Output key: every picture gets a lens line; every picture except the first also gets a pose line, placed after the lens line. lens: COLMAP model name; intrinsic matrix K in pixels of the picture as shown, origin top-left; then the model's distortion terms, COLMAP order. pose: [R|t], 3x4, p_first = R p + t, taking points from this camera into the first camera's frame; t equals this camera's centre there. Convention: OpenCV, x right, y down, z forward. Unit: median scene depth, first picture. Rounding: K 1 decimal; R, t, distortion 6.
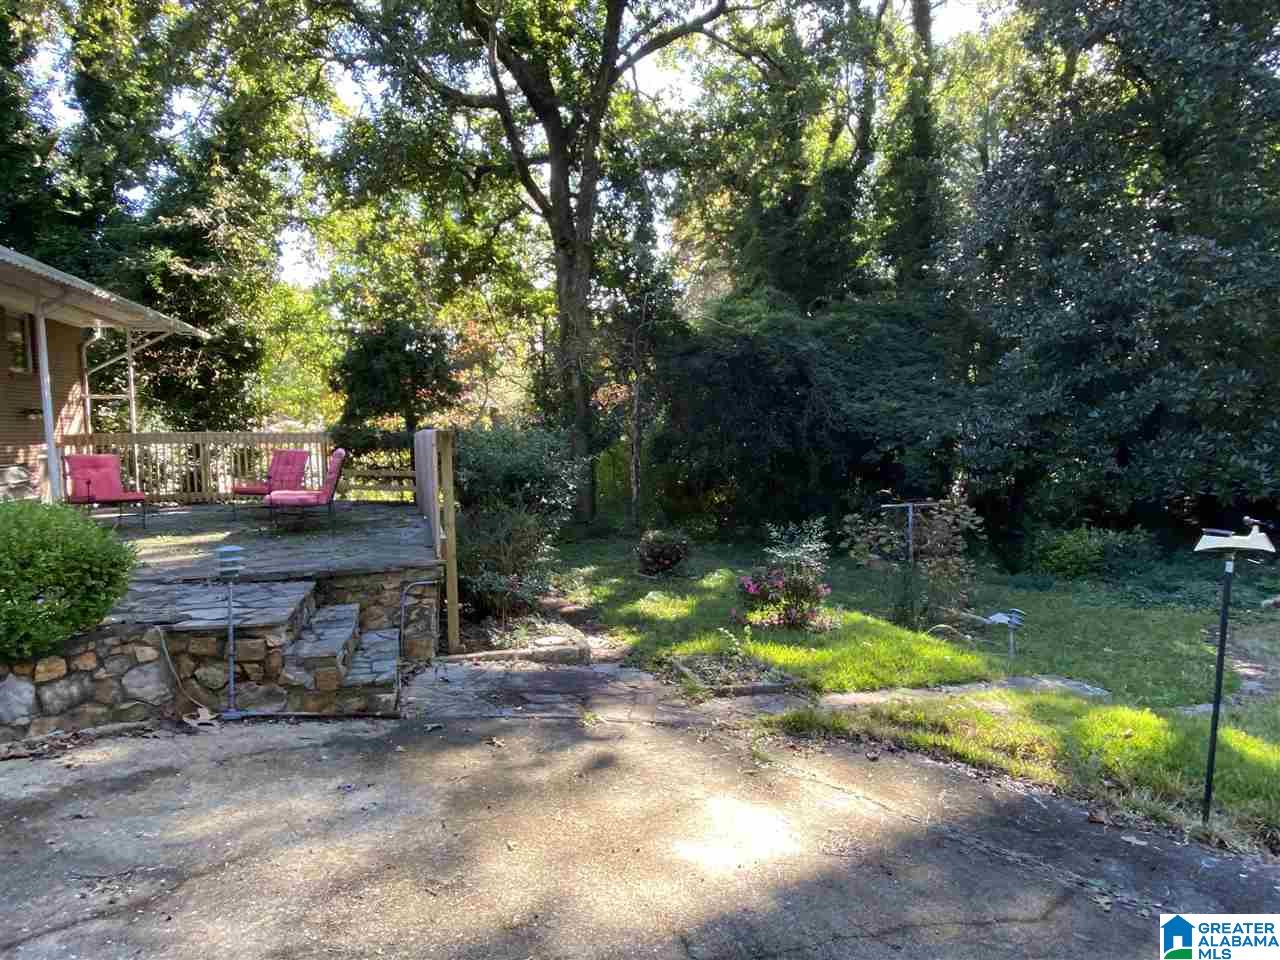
lens RADIAL K [[748.9, 0, 633.5], [0, 748.9, 476.0], [0, 0, 1]] dist [0.019724, -0.032488]
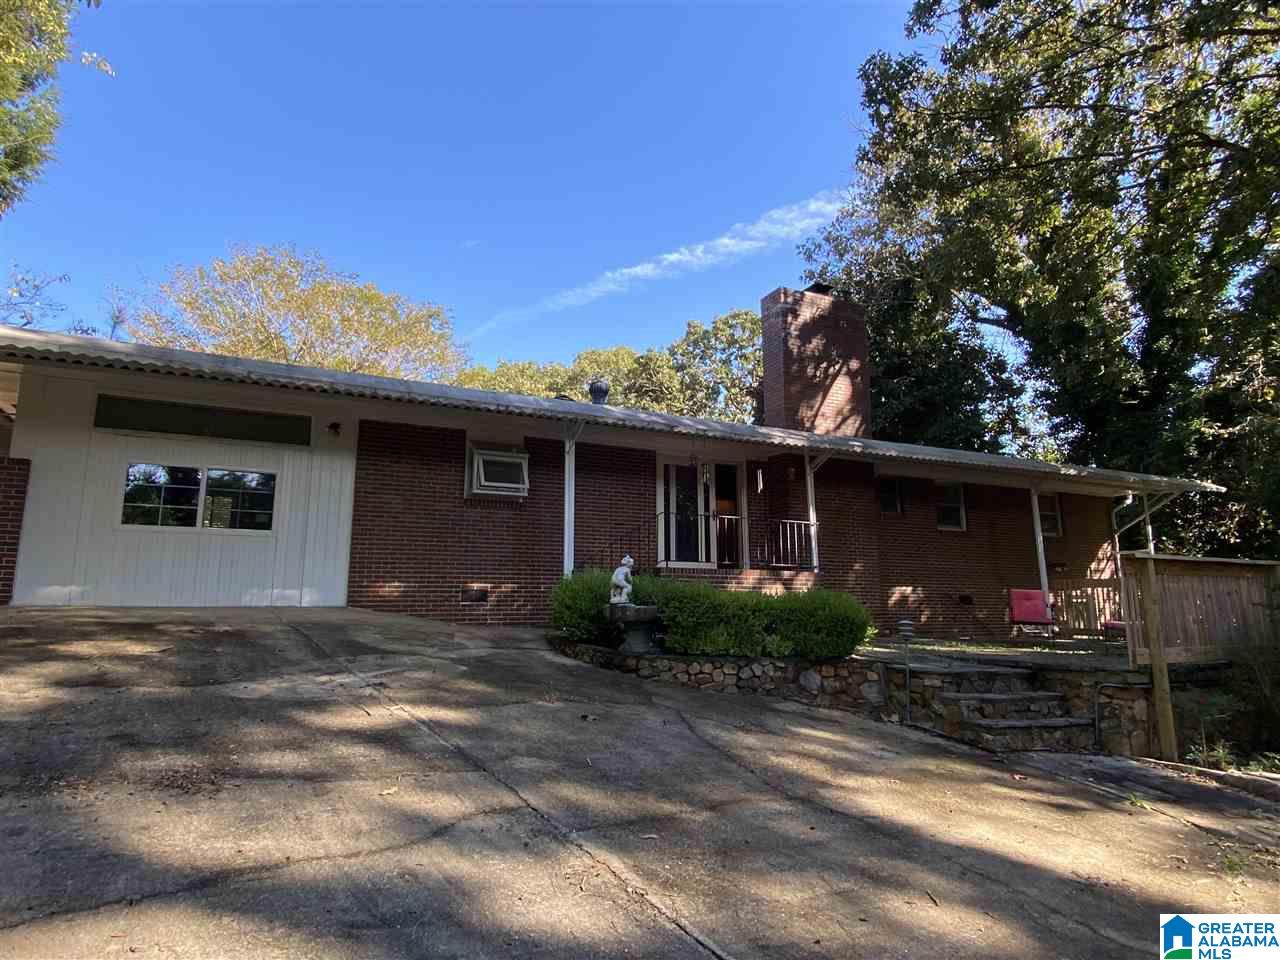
lens RADIAL K [[748.9, 0, 658.2], [0, 748.9, 444.2], [0, 0, 1]] dist [0.019724, -0.032488]
pose [[0.234268, -0.190239, -0.953377, 0.885587], [-0.064616, 0.975451, -0.210522, 0.078798], [0.970022, 0.110922, 0.216225, 0.006421]]
